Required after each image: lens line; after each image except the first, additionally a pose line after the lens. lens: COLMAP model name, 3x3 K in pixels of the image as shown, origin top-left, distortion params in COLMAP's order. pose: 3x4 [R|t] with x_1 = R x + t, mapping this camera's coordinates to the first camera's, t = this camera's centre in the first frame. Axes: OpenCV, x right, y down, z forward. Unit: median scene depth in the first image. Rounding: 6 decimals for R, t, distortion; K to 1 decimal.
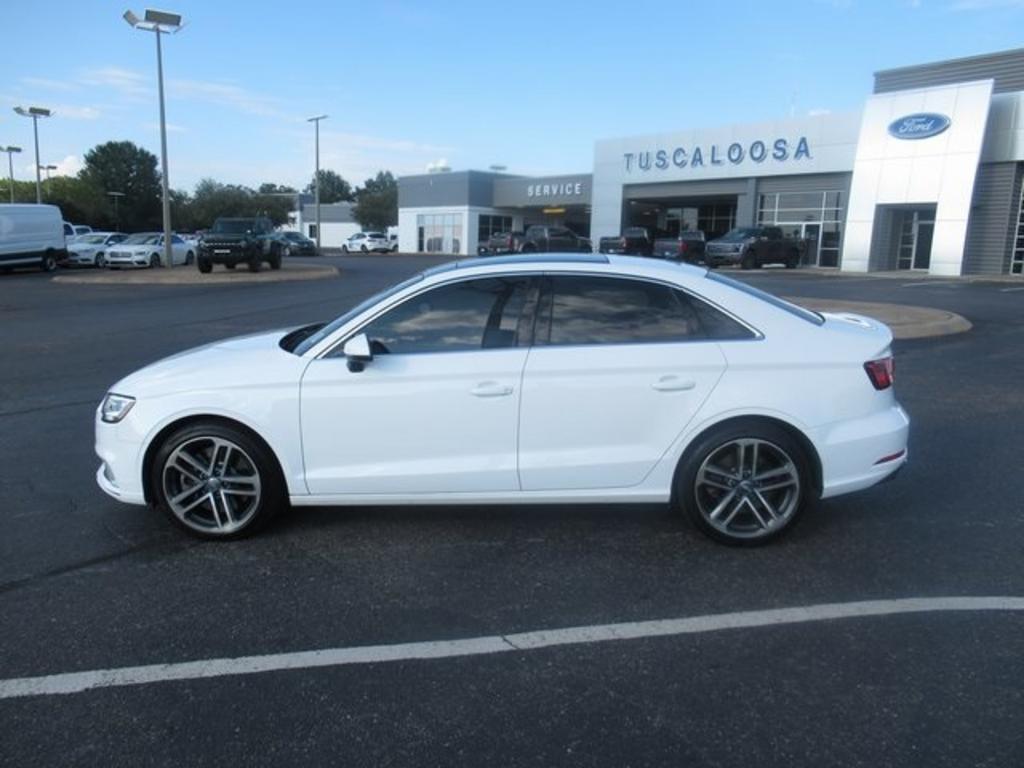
lens RADIAL K [[813.1, 0, 512.0], [0, 813.1, 384.0], [0, 0, 1]] dist [-0.003425, 0.017747]
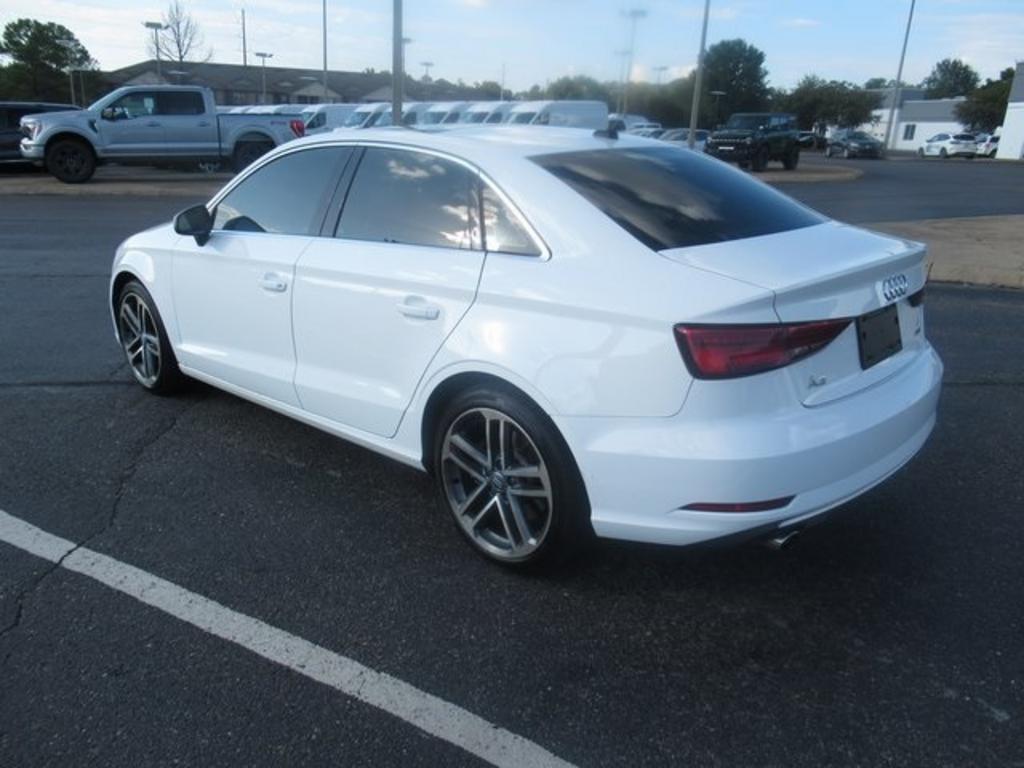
lens RADIAL K [[813.1, 0, 512.0], [0, 813.1, 384.0], [0, 0, 1]] dist [-0.003425, 0.017747]
pose [[0.746580, 0.208348, -0.631830, 0.098952], [-0.135912, 0.977433, 0.161716, -0.008405], [0.651265, -0.034861, 0.758049, 0.072159]]
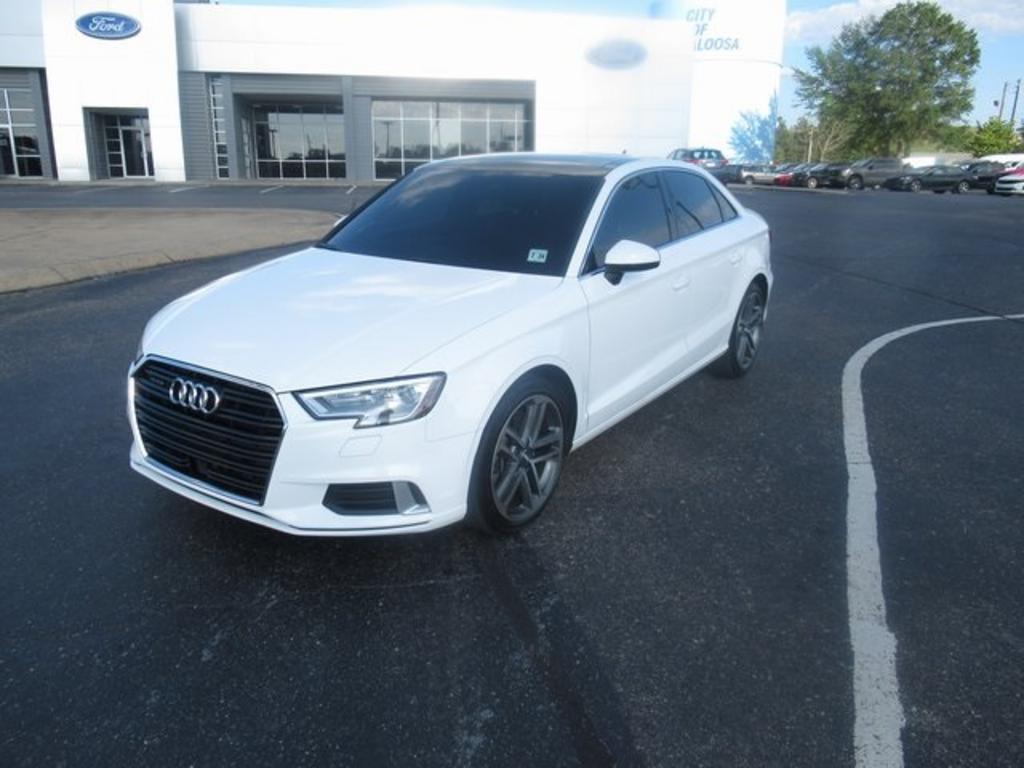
lens RADIAL K [[806.6, 0, 496.7], [0, 806.6, 384.1], [0, 0, 1]] dist [-0.007144, 0.044242]
pose [[0.531464, -0.240284, 0.812287, -0.144249], [0.150231, 0.970460, 0.188780, -0.013737], [-0.833652, 0.021701, 0.551863, 0.086540]]
